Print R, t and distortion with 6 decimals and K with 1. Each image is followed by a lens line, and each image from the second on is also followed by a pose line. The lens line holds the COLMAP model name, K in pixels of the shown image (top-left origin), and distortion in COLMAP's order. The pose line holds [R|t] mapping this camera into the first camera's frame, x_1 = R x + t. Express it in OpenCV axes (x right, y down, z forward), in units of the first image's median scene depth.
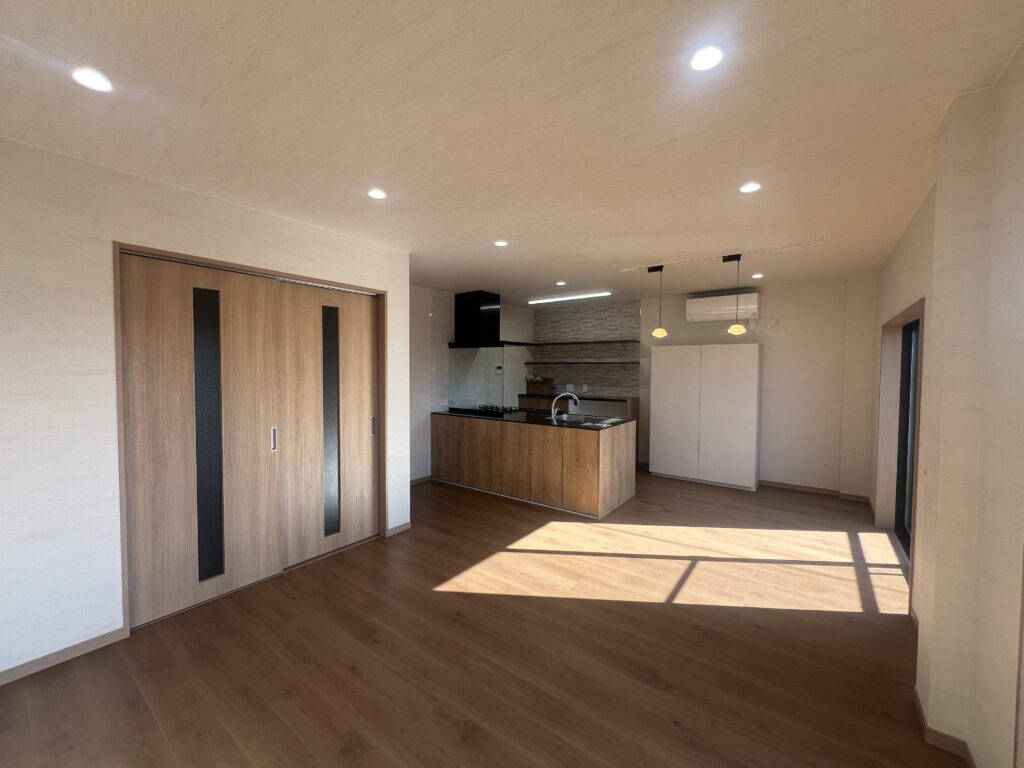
lens RADIAL K [[410.0, 0, 513.7], [0, 410.0, 386.6], [0, 0, 1]] dist [0.000134, 0.000577]
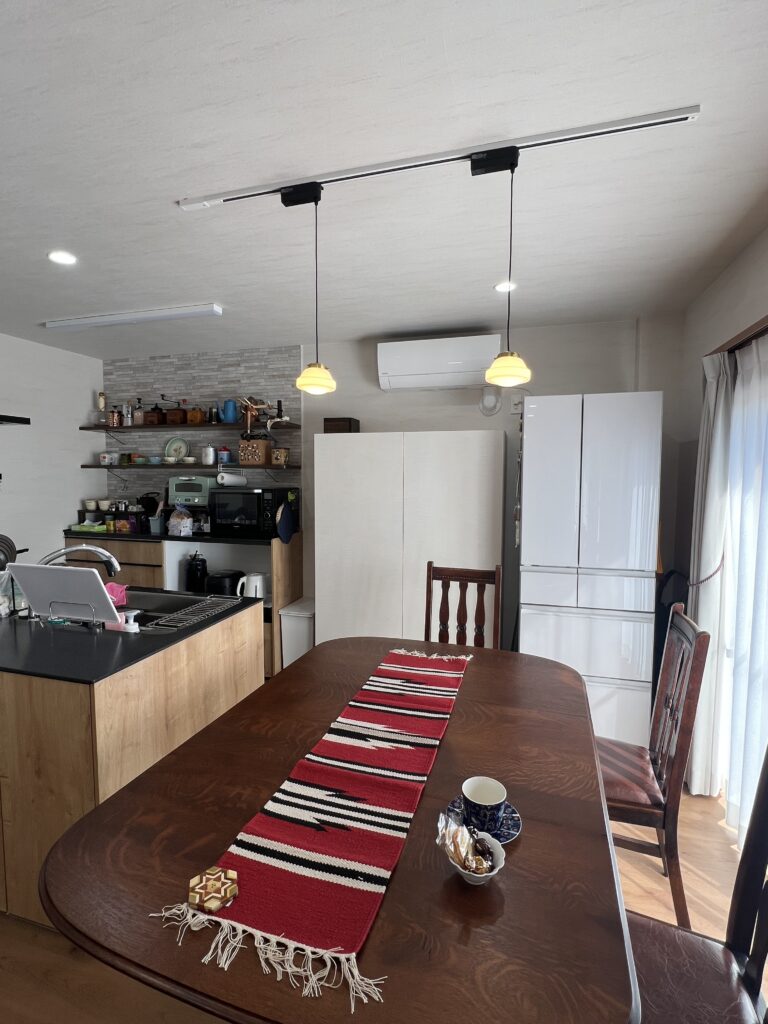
lens RADIAL K [[478.7, 0, 382.5], [0, 478.7, 509.7], [0, 0, 1]] dist [-0.003099, -0.000103]
pose [[0.939217, -0.022419, 0.342592, 0.394960], [0.013637, 0.999514, 0.028021, -0.036849], [-0.343054, -0.021646, 0.939066, 0.789954]]
